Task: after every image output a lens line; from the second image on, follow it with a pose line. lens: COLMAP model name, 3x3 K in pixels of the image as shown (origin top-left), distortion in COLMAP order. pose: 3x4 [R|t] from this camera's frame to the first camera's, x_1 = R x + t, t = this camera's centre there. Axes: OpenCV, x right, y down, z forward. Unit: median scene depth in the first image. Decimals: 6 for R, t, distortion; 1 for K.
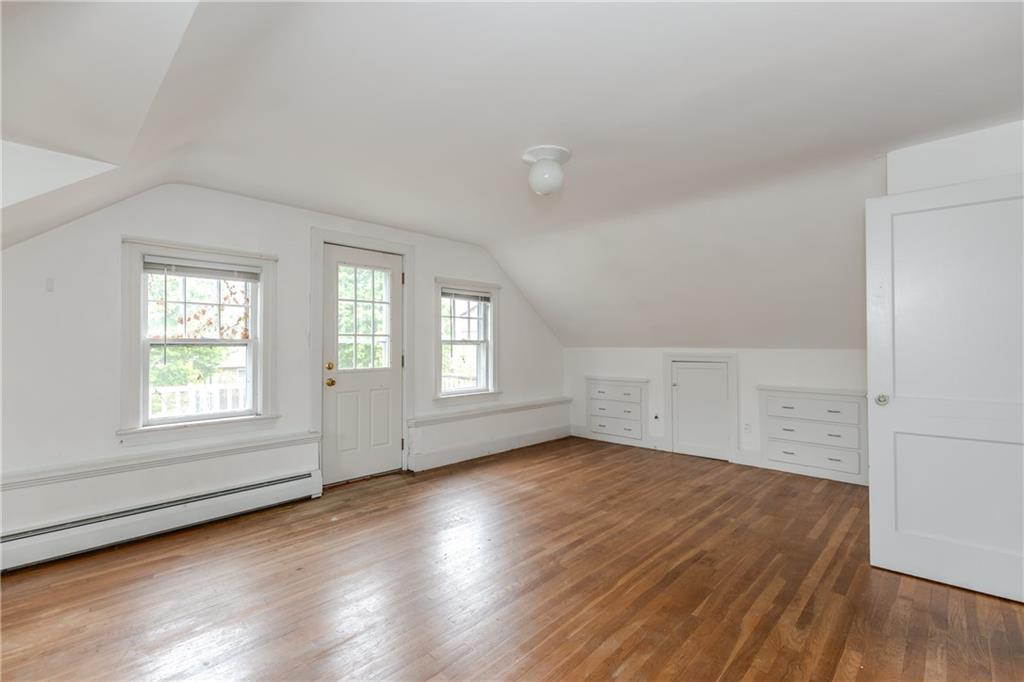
lens RADIAL K [[457.8, 0, 515.6], [0, 457.8, 337.5], [0, 0, 1]] dist [0.008545, 0.000000]
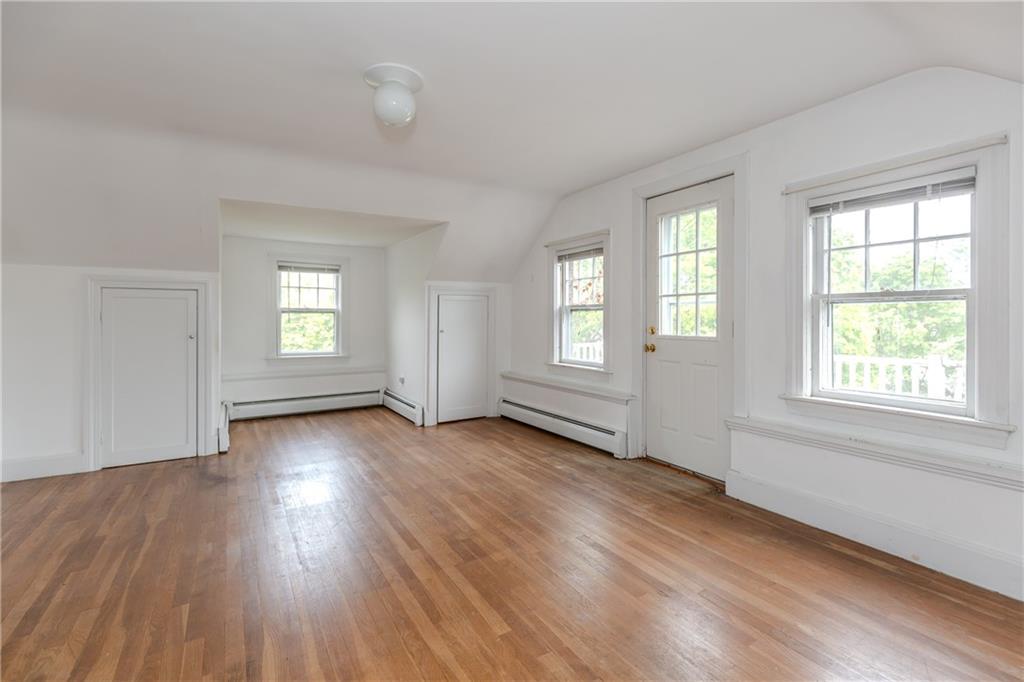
lens RADIAL K [[467.1, 0, 514.1], [0, 467.1, 320.8], [0, 0, 1]] dist [0.009924, -0.000676]
pose [[-0.259100, 0.007639, -0.965820, 0.620240], [0.018029, 0.999833, 0.003072, 0.037427], [0.965682, -0.016617, -0.259195, 1.049303]]
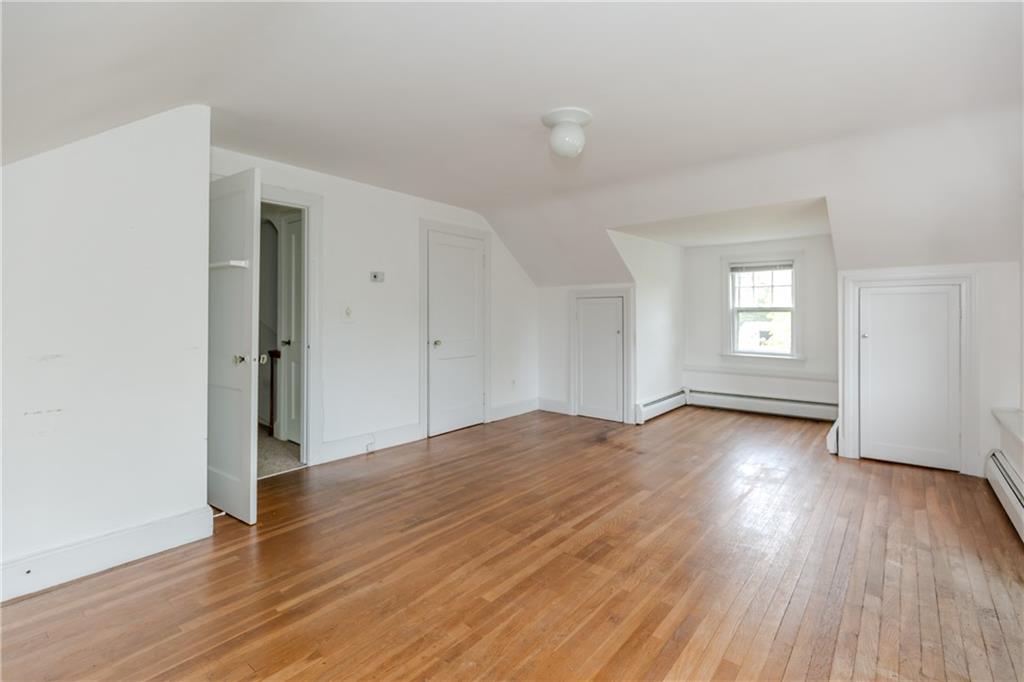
lens RADIAL K [[463.9, 0, 527.8], [0, 463.9, 311.9], [0, 0, 1]] dist [-0.000575, 0.000199]
pose [[-0.996705, 0.003793, -0.081019, 0.171657], [0.005738, 0.999701, -0.023783, 0.035319], [0.080905, -0.024169, -0.996429, 1.448623]]
